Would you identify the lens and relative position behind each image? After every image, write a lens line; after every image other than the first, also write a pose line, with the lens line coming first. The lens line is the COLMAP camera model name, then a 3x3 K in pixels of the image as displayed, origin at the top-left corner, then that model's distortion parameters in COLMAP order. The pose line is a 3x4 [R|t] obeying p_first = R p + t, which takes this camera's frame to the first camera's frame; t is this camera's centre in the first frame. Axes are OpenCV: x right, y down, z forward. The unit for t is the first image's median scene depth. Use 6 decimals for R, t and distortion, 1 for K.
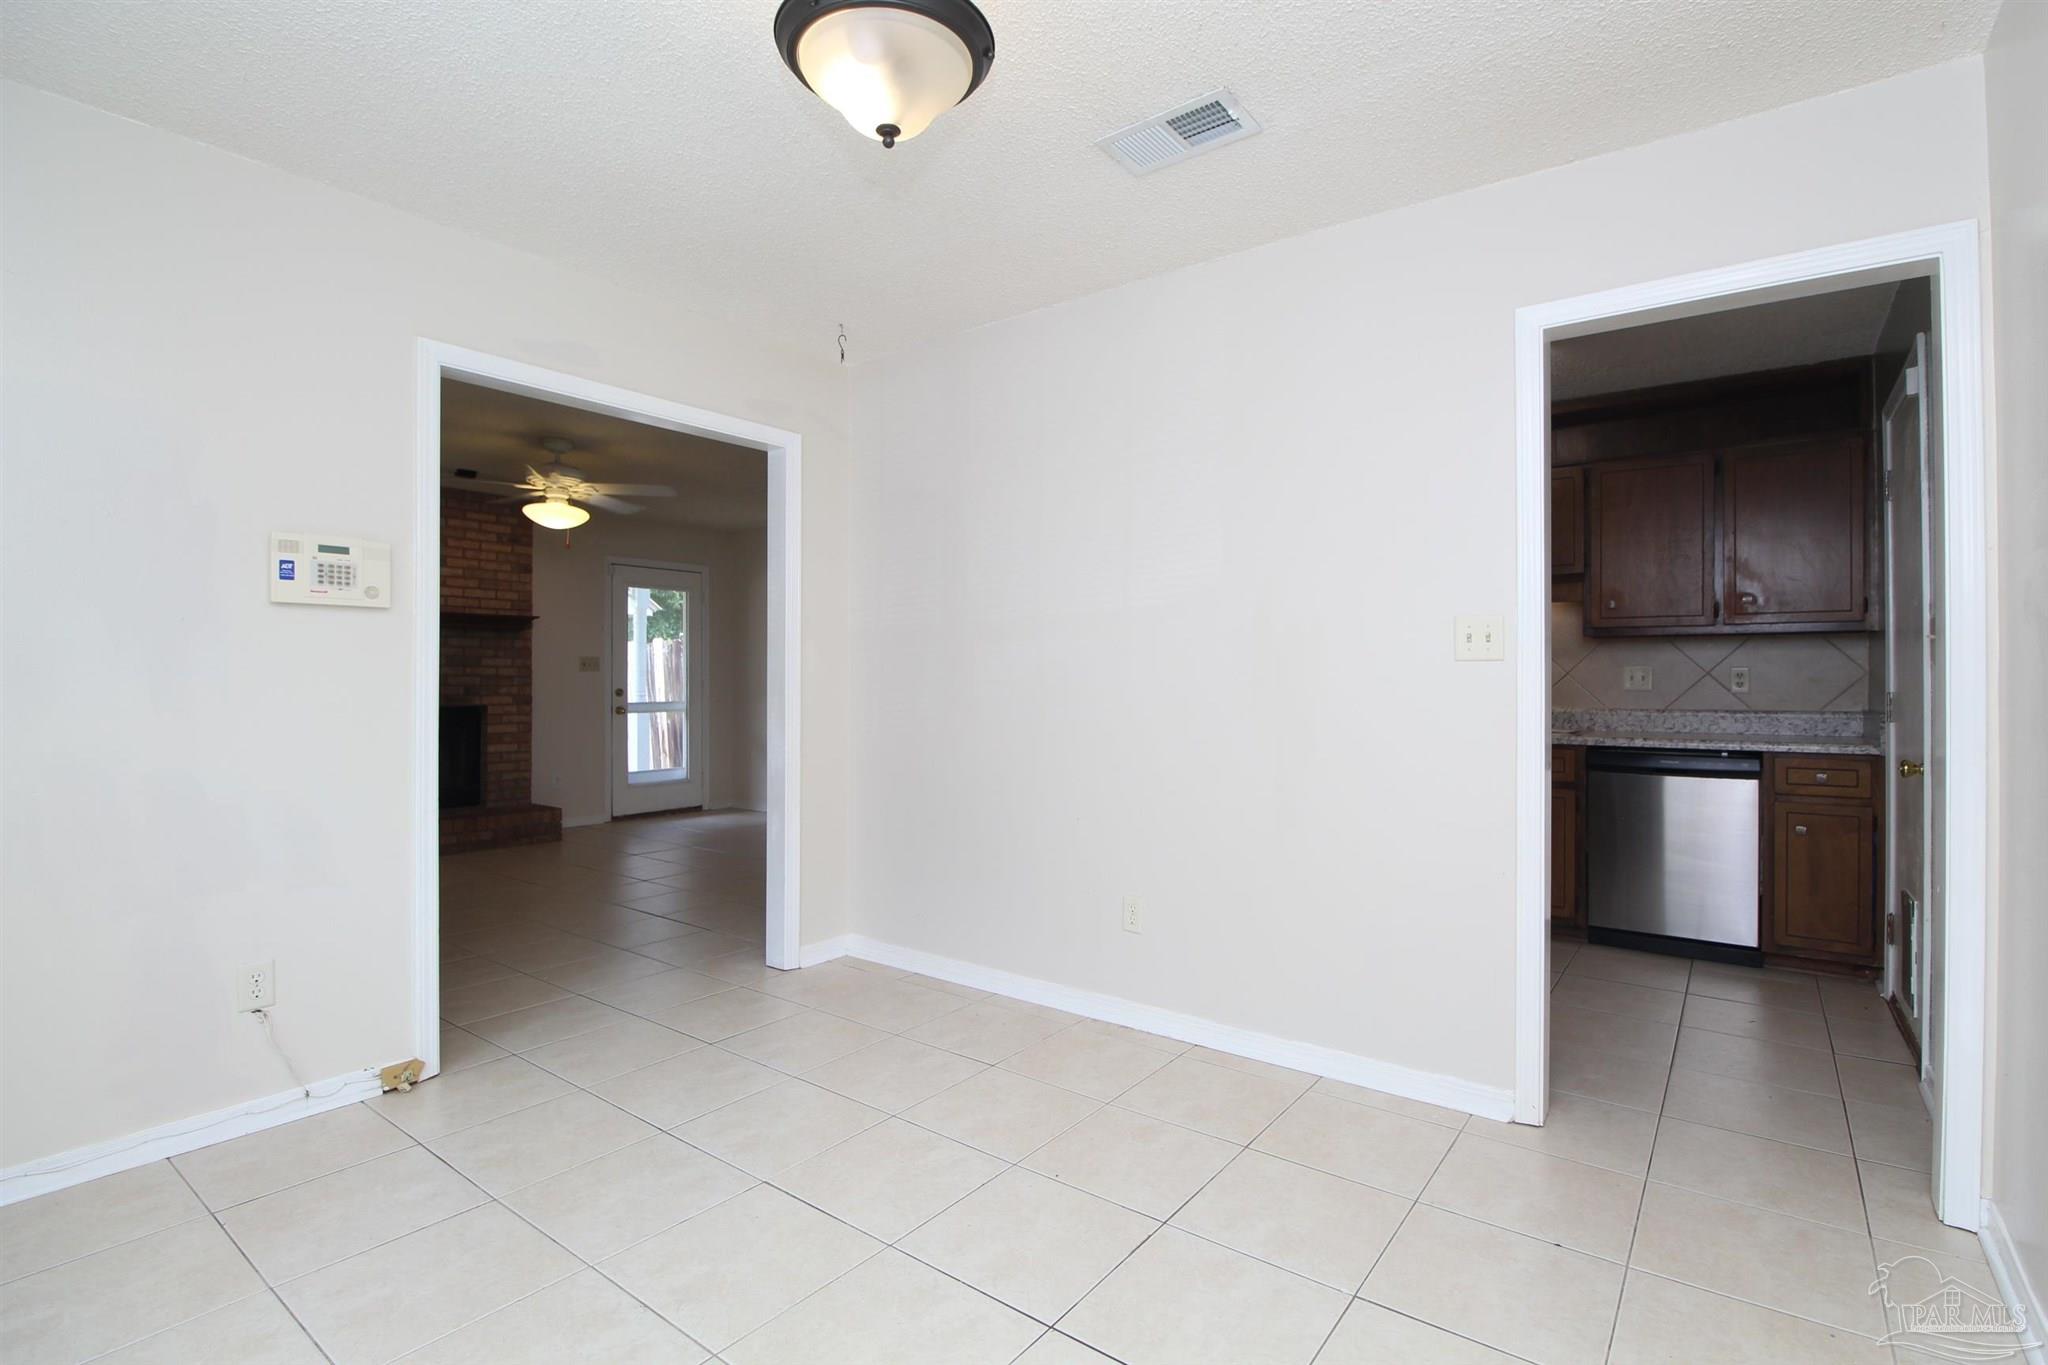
lens RADIAL K [[939.4, 0, 1033.4], [0, 939.4, 681.3], [0, 0, 1]] dist [0.000484, 0.000611]
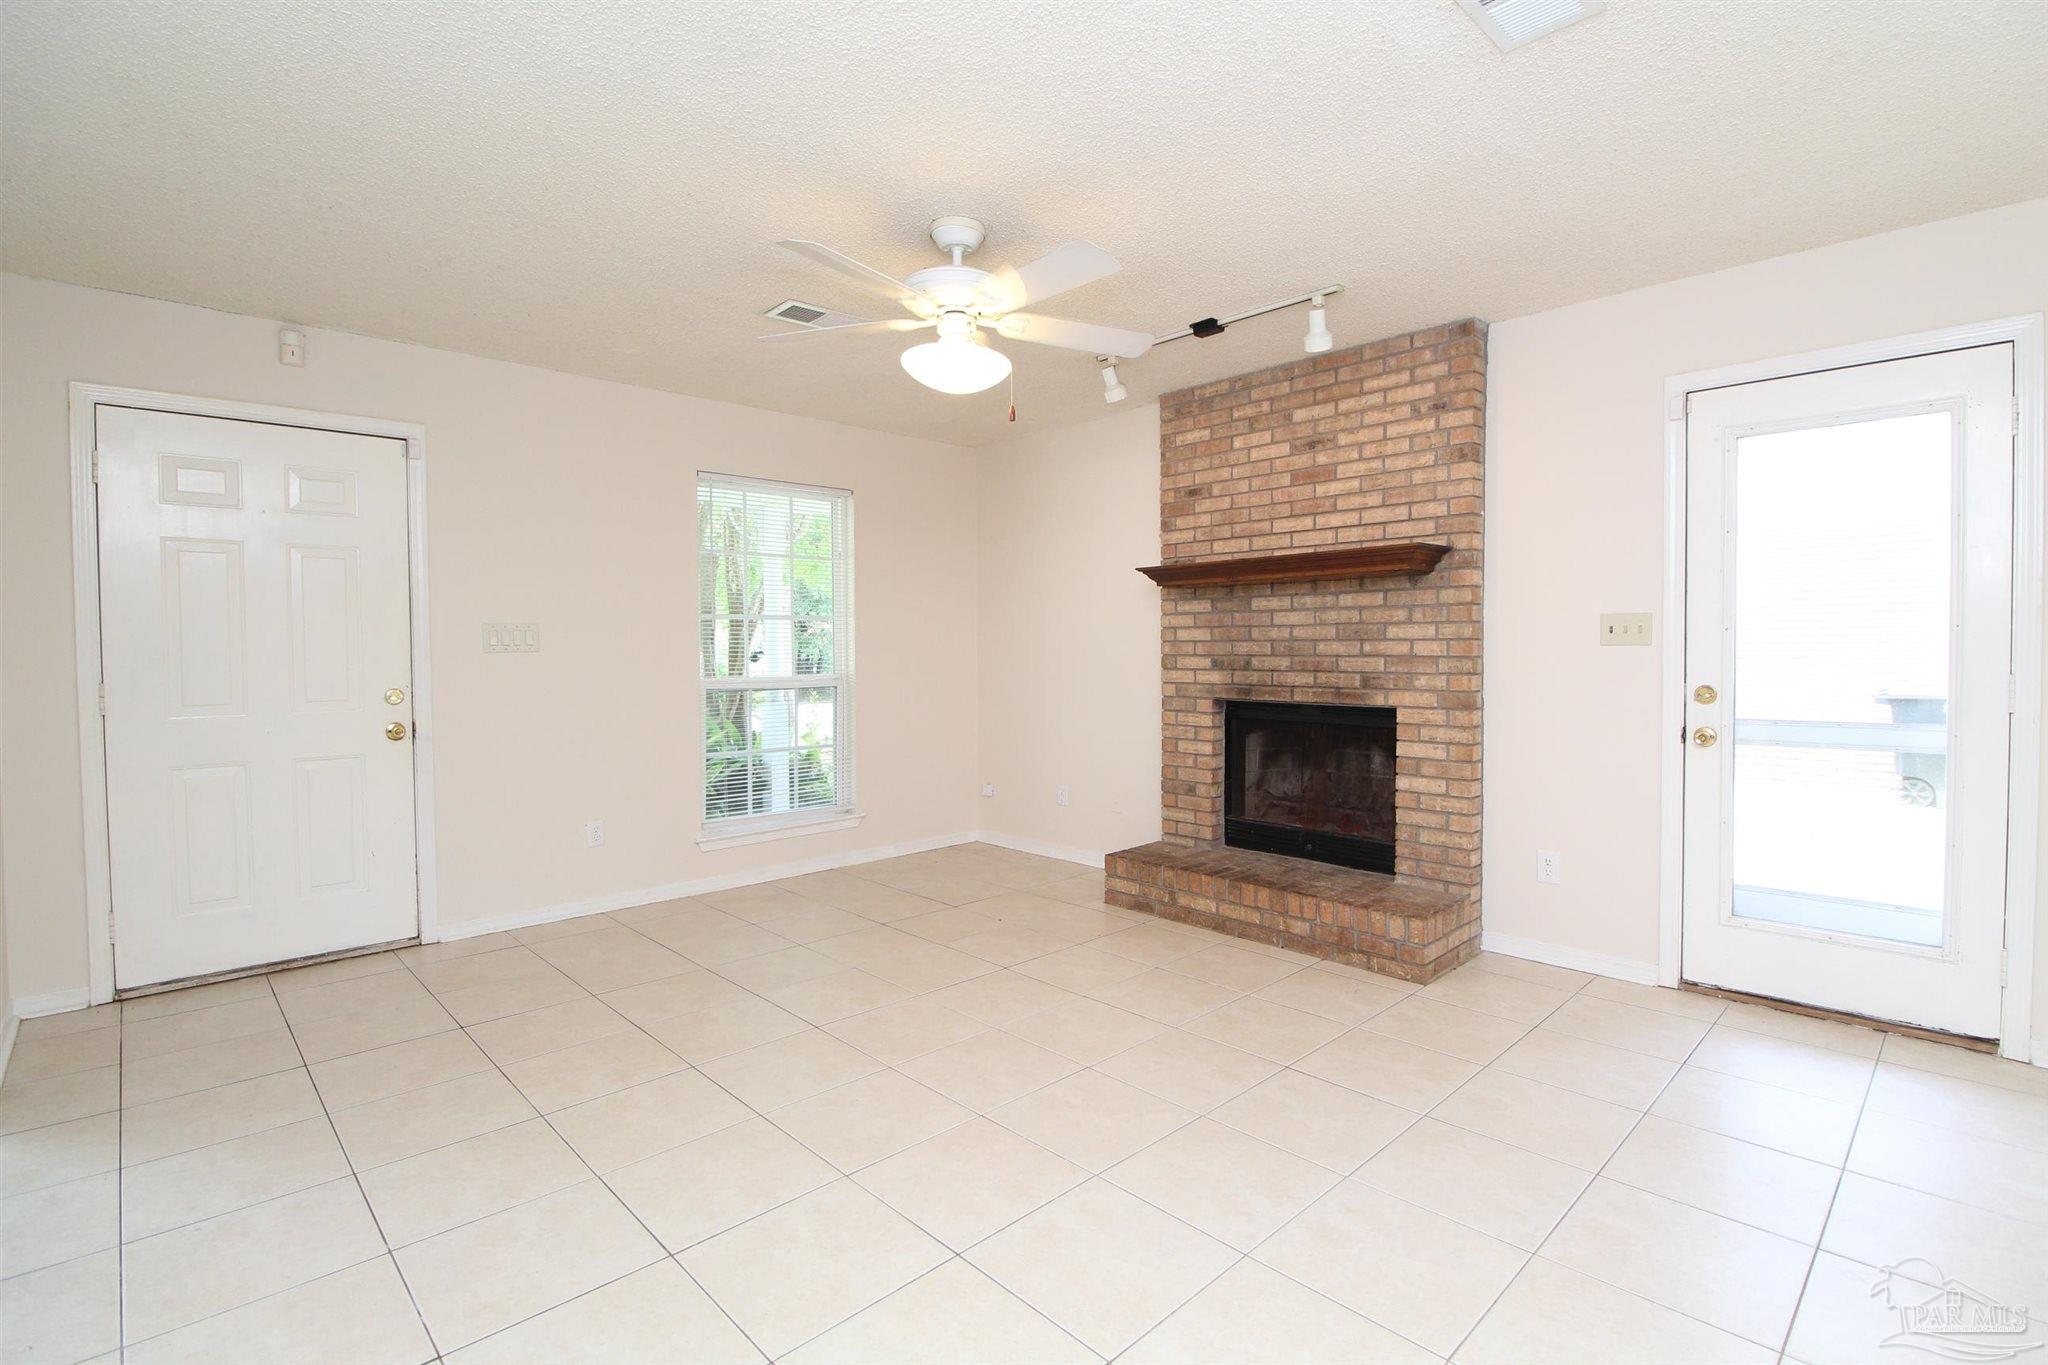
lens RADIAL K [[939.4, 0, 1034.2], [0, 939.4, 681.6], [0, 0, 1]] dist [0.000484, 0.000611]
pose [[-0.121073, 0.019327, -0.992455, 0.016980], [-0.008689, 0.999751, 0.020529, 0.000024], [0.992606, 0.011109, -0.120875, 0.841956]]
